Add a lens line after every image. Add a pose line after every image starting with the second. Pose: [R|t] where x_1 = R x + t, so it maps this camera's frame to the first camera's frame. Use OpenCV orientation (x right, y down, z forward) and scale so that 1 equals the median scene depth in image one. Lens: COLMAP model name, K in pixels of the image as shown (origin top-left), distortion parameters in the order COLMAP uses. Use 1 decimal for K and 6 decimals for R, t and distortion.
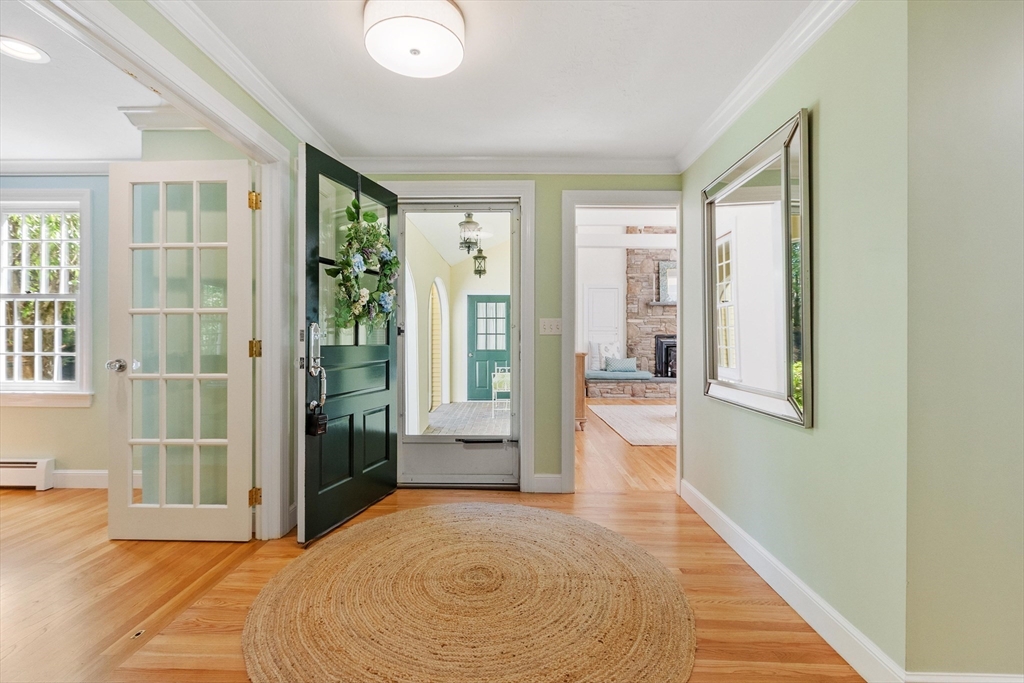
lens RADIAL K [[458.3, 0, 504.6], [0, 458.3, 342.7], [0, 0, 1]] dist [0.000581, 0.001708]
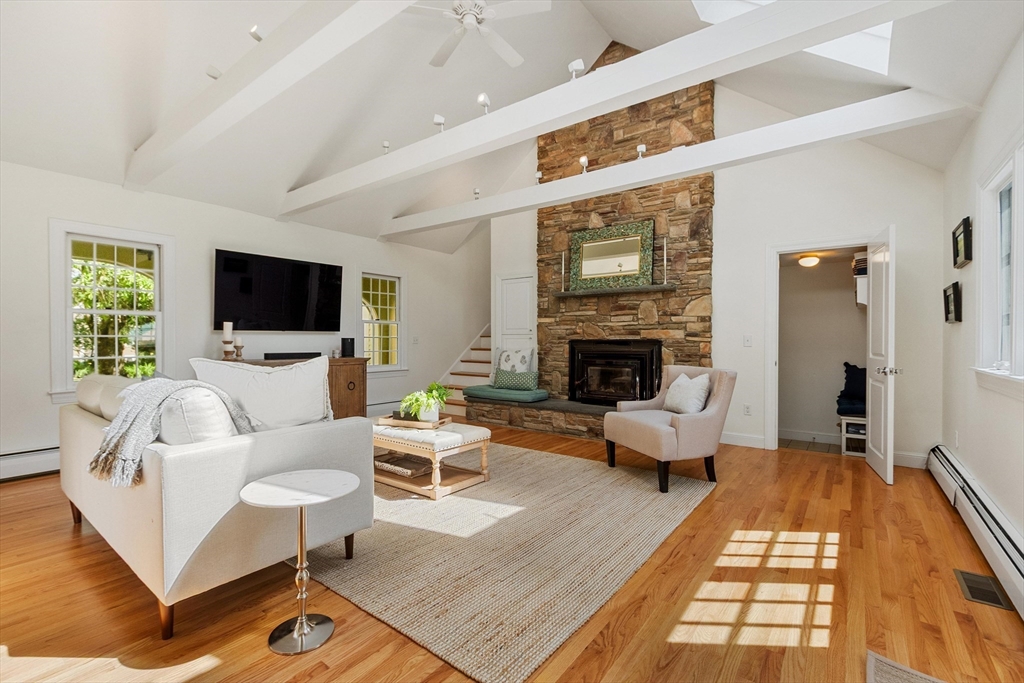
lens RADIAL K [[458.3, 0, 504.6], [0, 458.3, 342.7], [0, 0, 1]] dist [0.000581, 0.001708]
pose [[0.811992, 0.007080, -0.583625, 0.653614], [-0.009945, 0.999949, -0.001706, -0.010245], [0.583583, 0.007190, 0.812021, 0.381604]]
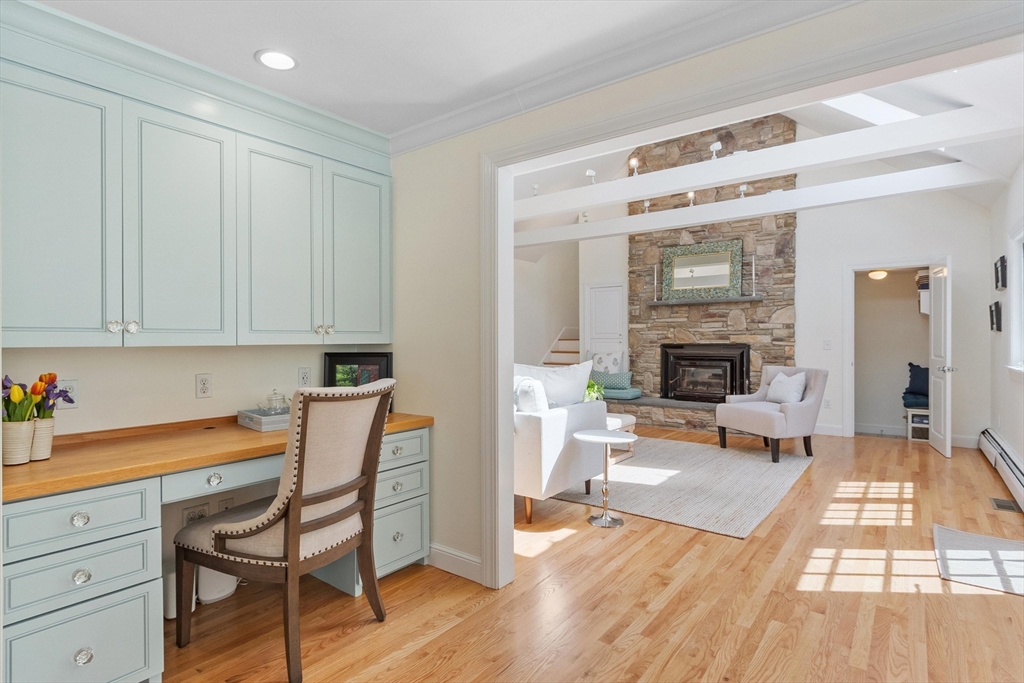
lens RADIAL K [[519.3, 0, 512.0], [0, 519.3, 341.5], [0, 0, 1]] dist [0.001587, -0.002576]
pose [[0.809886, 0.001746, -0.586584, 0.638533], [-0.004743, 0.999982, -0.003571, -0.016321], [0.586568, 0.005675, 0.809880, 0.145373]]
